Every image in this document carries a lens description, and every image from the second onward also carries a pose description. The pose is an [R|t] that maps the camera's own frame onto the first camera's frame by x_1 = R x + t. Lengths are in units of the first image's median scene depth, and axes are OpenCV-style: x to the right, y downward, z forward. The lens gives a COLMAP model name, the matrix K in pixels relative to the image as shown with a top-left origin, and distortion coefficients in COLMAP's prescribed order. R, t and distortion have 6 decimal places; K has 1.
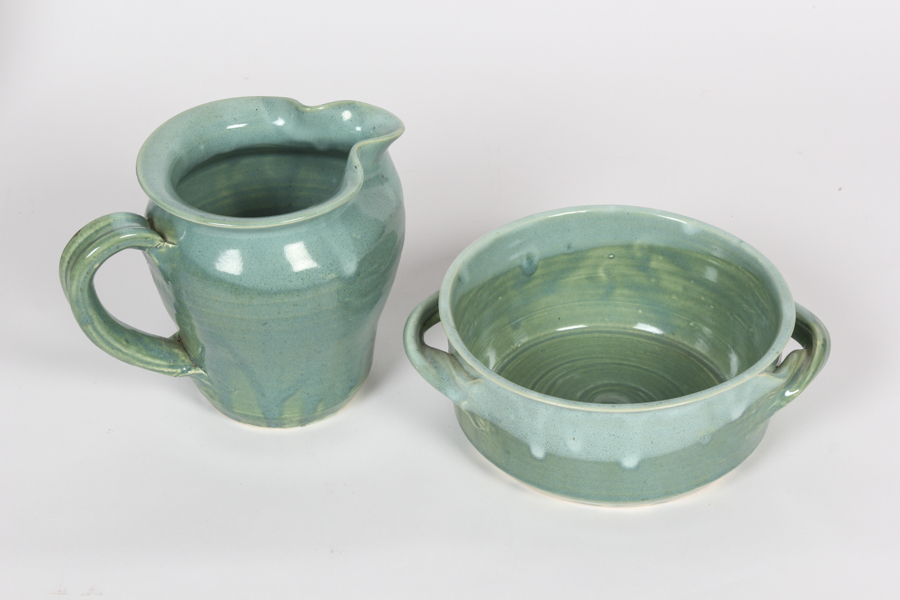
lens RADIAL K [[2095.3, 0, 446.2], [0, 2095.3, 302.5], [0, 0, 1]] dist [0.023996, 0.000000]
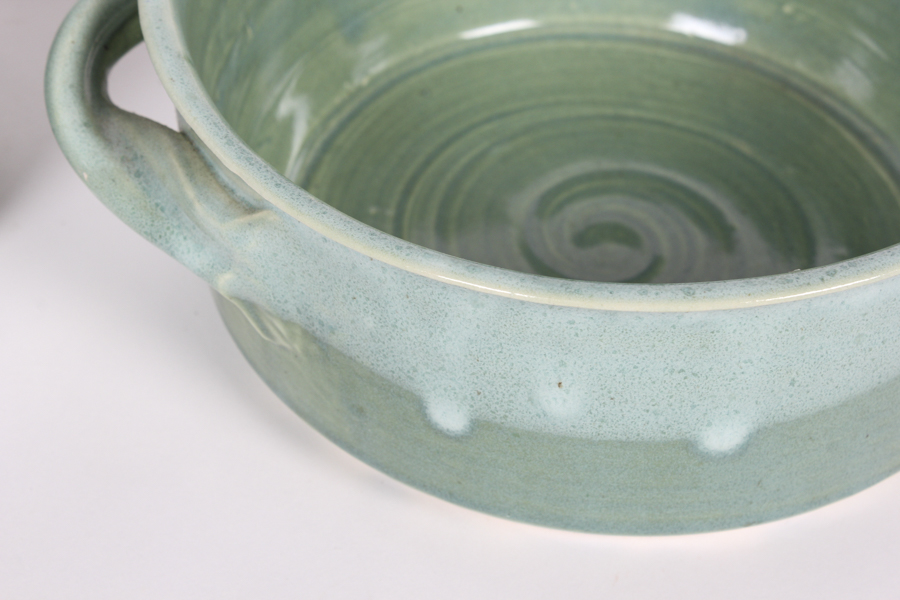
lens RADIAL K [[2116.5, 0, 453.0], [0, 2116.5, 298.7], [0, 0, 1]] dist [-0.006965, 0.000000]
pose [[0.994478, -0.057107, 0.088048, 0.014667], [0.042722, 0.986615, 0.157373, -0.001673], [-0.095857, -0.152742, 0.983606, 0.638944]]
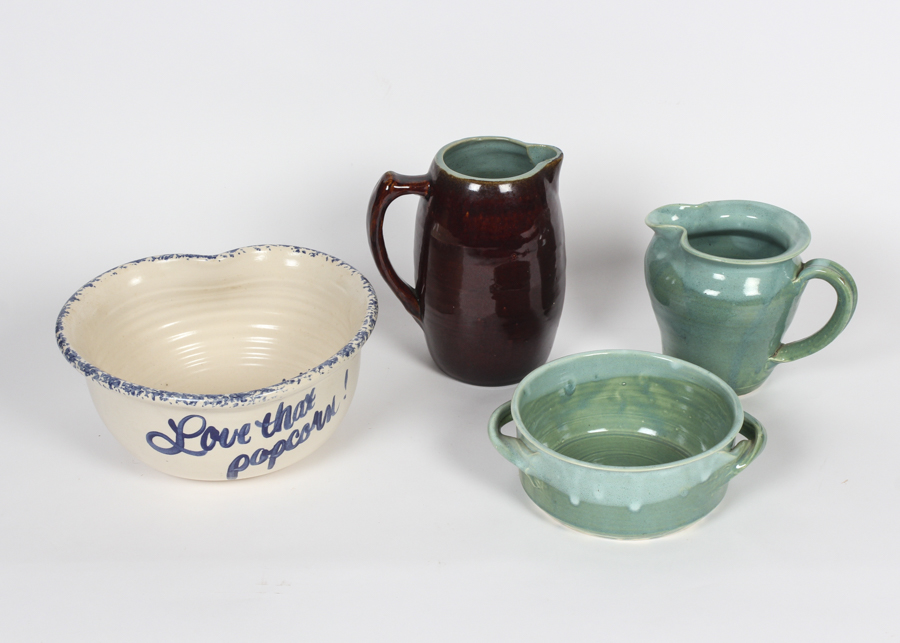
lens RADIAL K [[1585.3, 0, 453.9], [0, 1585.3, 318.0], [0, 0, 1]] dist [-0.058615, 0.000000]
pose [[0.999401, 0.014684, -0.031336, -0.009875], [-0.018495, 0.991980, -0.125032, 0.082068], [0.029248, 0.125537, 0.991658, -0.160224]]
